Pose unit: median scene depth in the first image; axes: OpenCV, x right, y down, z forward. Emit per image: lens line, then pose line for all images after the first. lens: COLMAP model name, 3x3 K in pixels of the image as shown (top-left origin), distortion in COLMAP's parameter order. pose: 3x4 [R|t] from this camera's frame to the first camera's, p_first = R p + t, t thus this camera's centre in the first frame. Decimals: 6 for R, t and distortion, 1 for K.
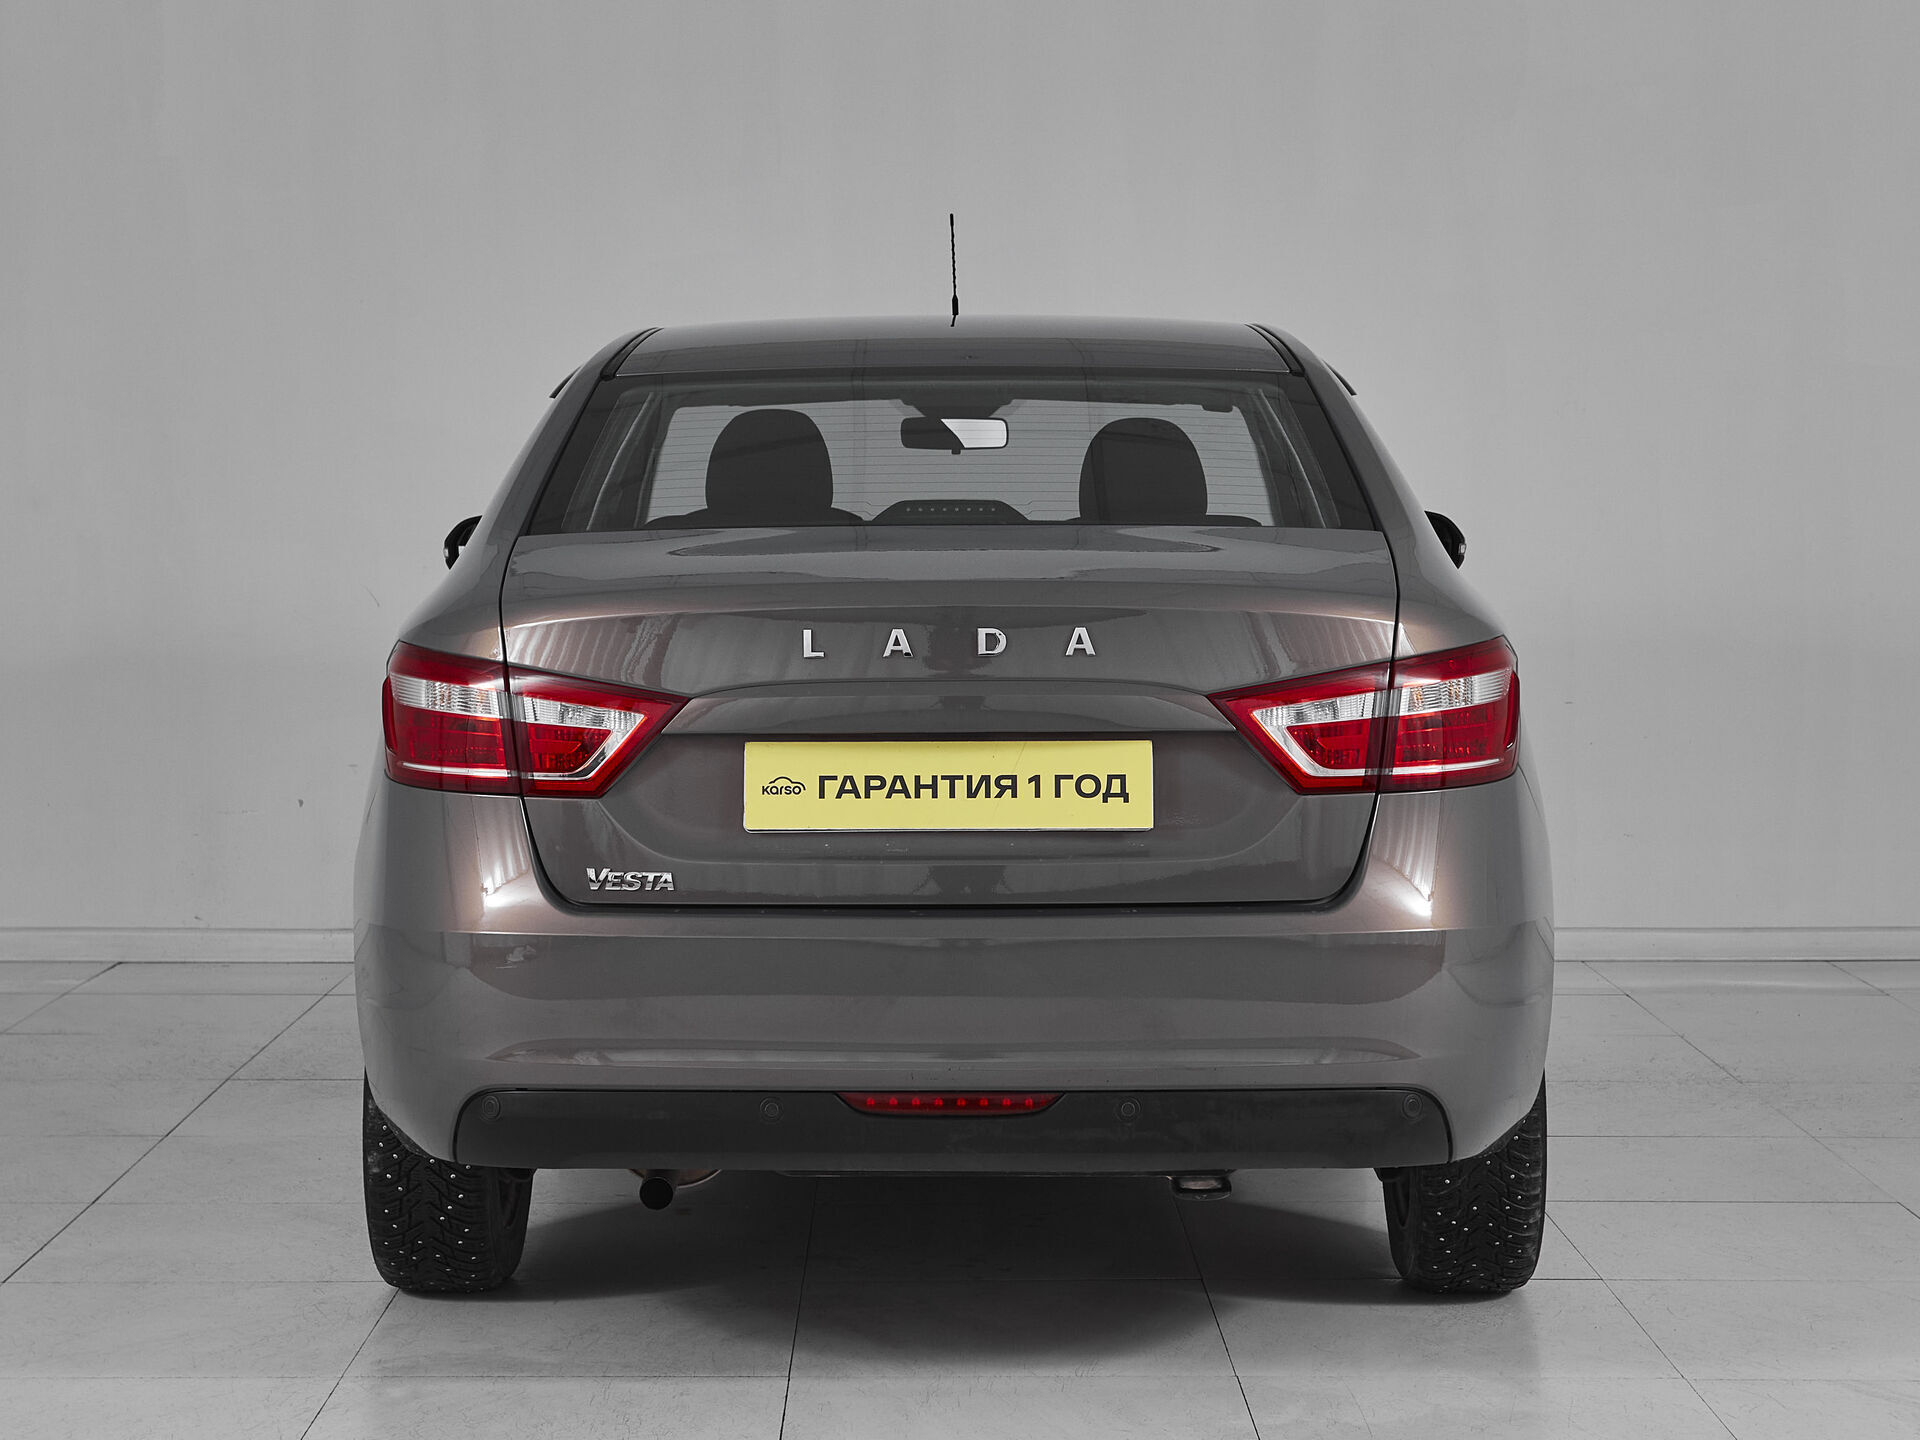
lens RADIAL K [[3022.1, 0, 960.0], [0, 3022.1, 720.0], [0, 0, 1]] dist [0.015827, 0.011196]
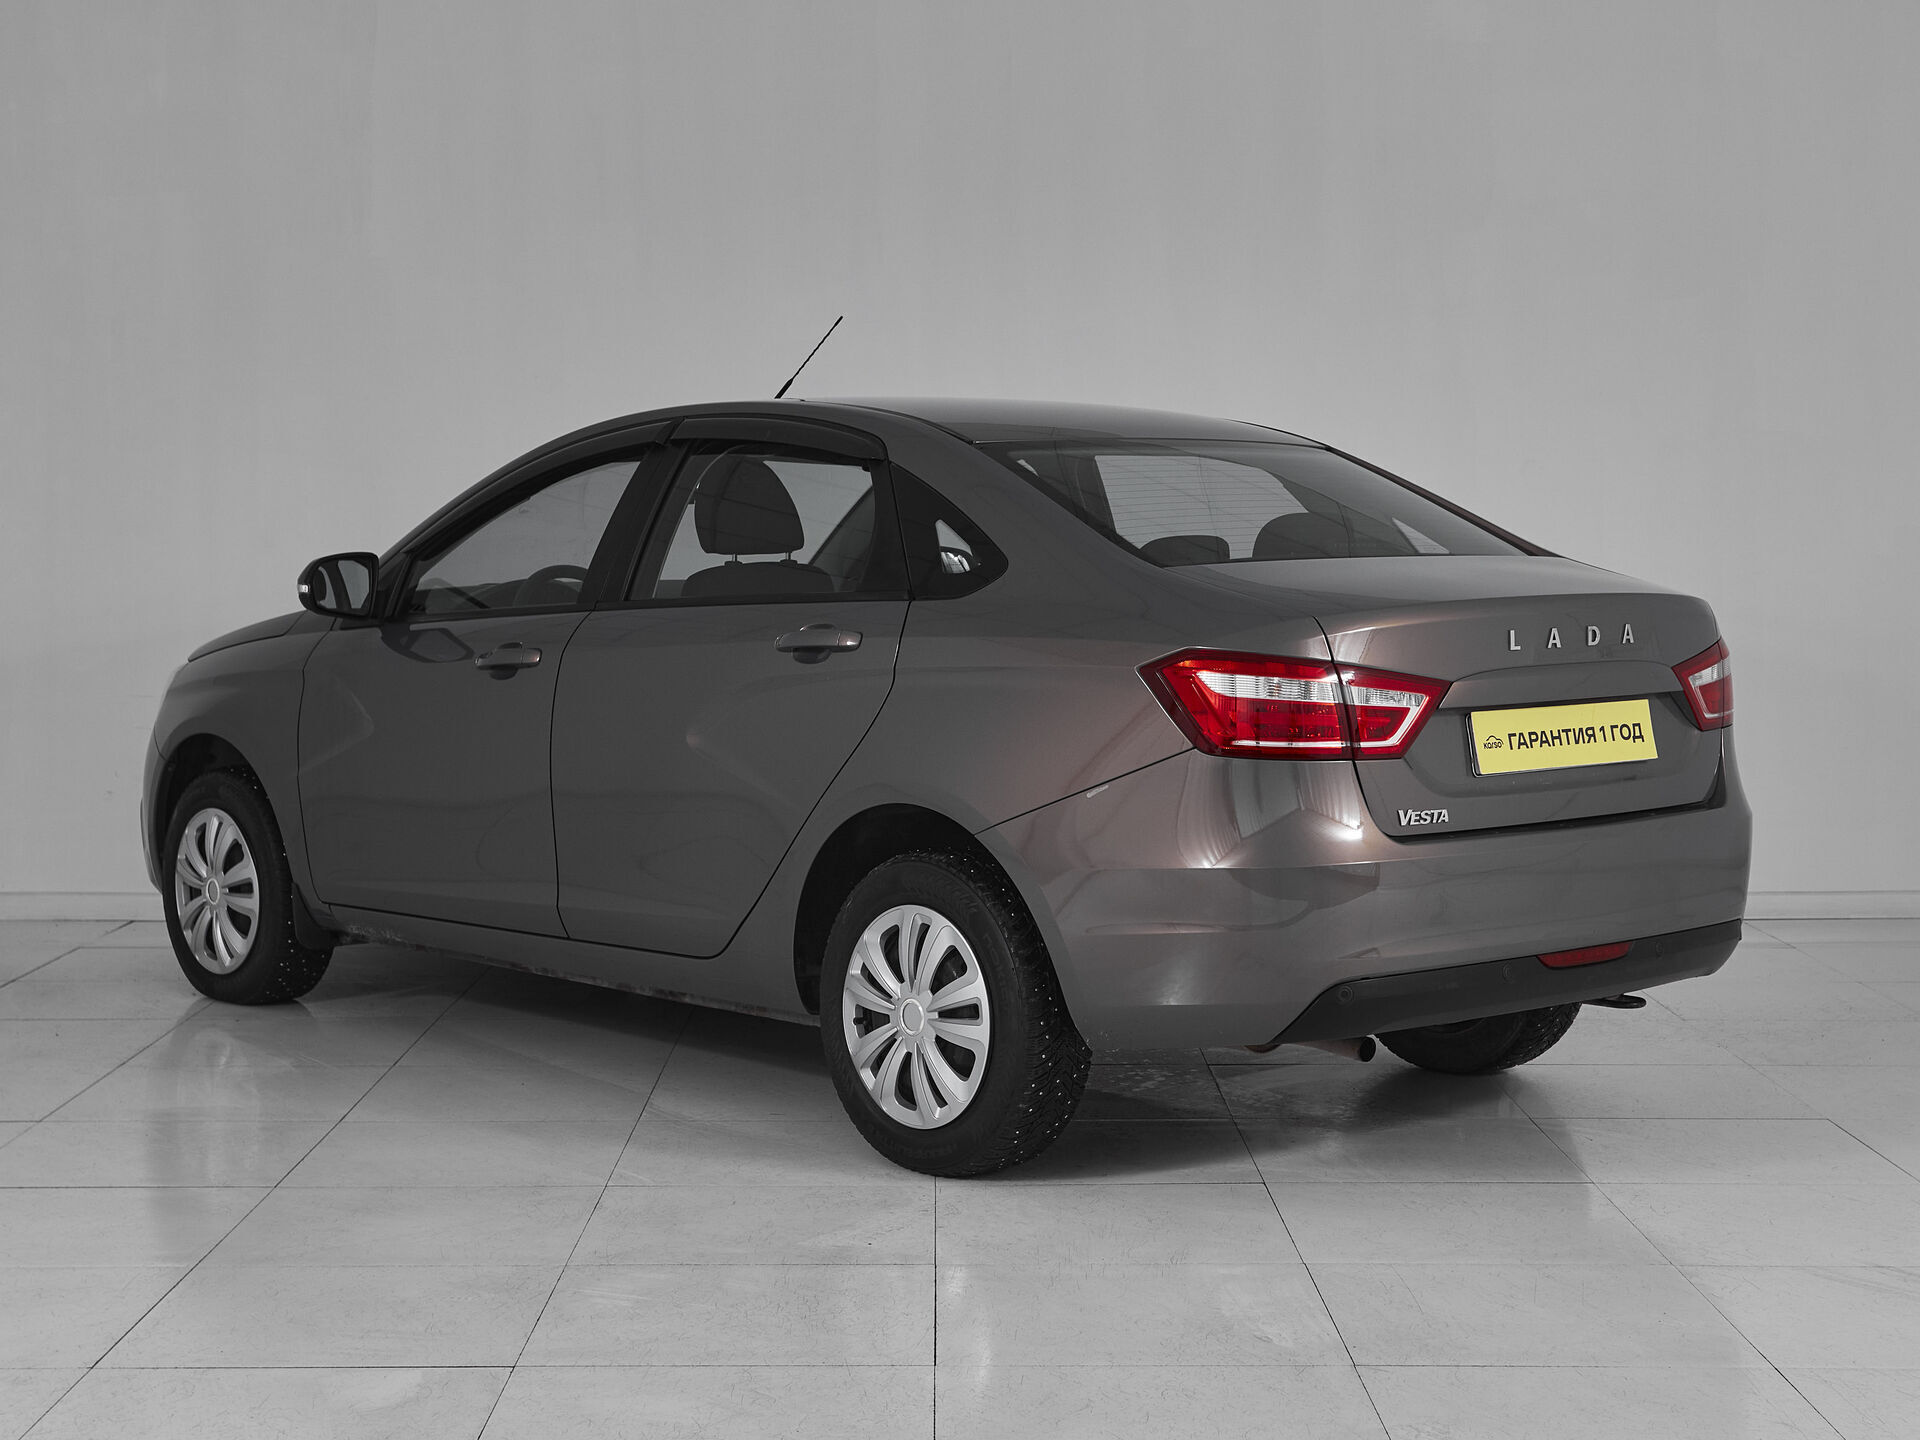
lens RADIAL K [[3022.1, 0, 960.0], [0, 3022.1, 720.0], [0, 0, 1]] dist [0.015827, 0.011196]
pose [[0.728319, -0.041567, 0.683977, -1.199488], [0.065941, 0.997778, -0.009579, 0.008684], [-0.682058, 0.052079, 0.729441, 0.142597]]
